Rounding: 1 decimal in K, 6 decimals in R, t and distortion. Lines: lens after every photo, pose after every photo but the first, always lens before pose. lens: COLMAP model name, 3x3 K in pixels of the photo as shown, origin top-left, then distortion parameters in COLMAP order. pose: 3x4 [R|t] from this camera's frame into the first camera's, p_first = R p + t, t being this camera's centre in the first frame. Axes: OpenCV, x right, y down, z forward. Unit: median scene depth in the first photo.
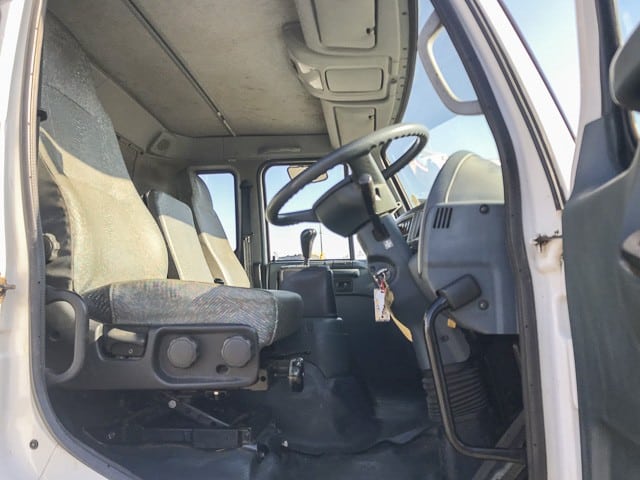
lens RADIAL K [[536.9, 0, 320.4], [0, 536.9, 235.1], [0, 0, 1]] dist [-0.012717, 0.021927]
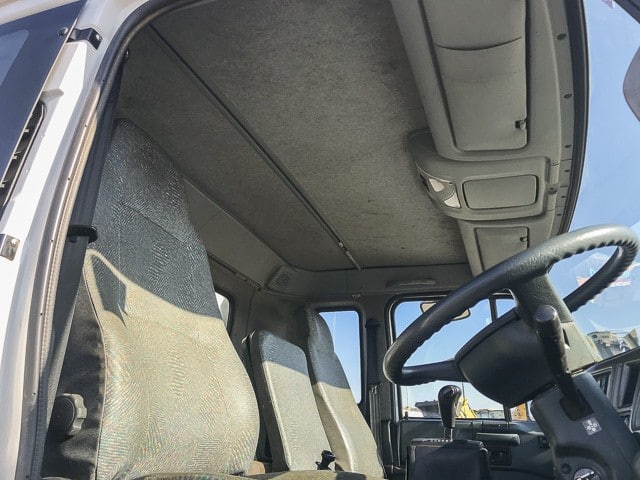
lens RADIAL K [[536.9, 0, 318.2], [0, 536.9, 237.9], [0, 0, 1]] dist [-0.012717, 0.021927]
pose [[0.967968, -0.043065, -0.247354, -0.005776], [-0.019930, 0.968892, -0.246680, -0.020878], [0.250283, 0.243708, 0.936998, 0.216824]]
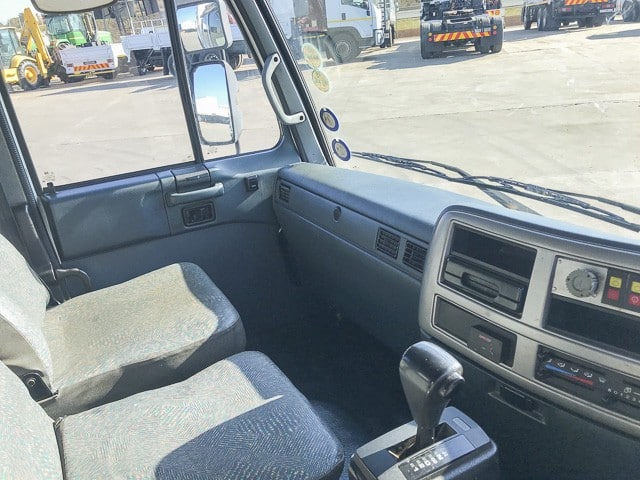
lens RADIAL K [[536.9, 0, 321.0], [0, 536.9, 237.4], [0, 0, 1]] dist [-0.012717, 0.021927]
pose [[0.832685, -0.255482, 0.491288, -0.215092], [0.012191, 0.895451, 0.444994, -0.215089], [-0.553612, -0.364550, 0.748743, 0.742197]]
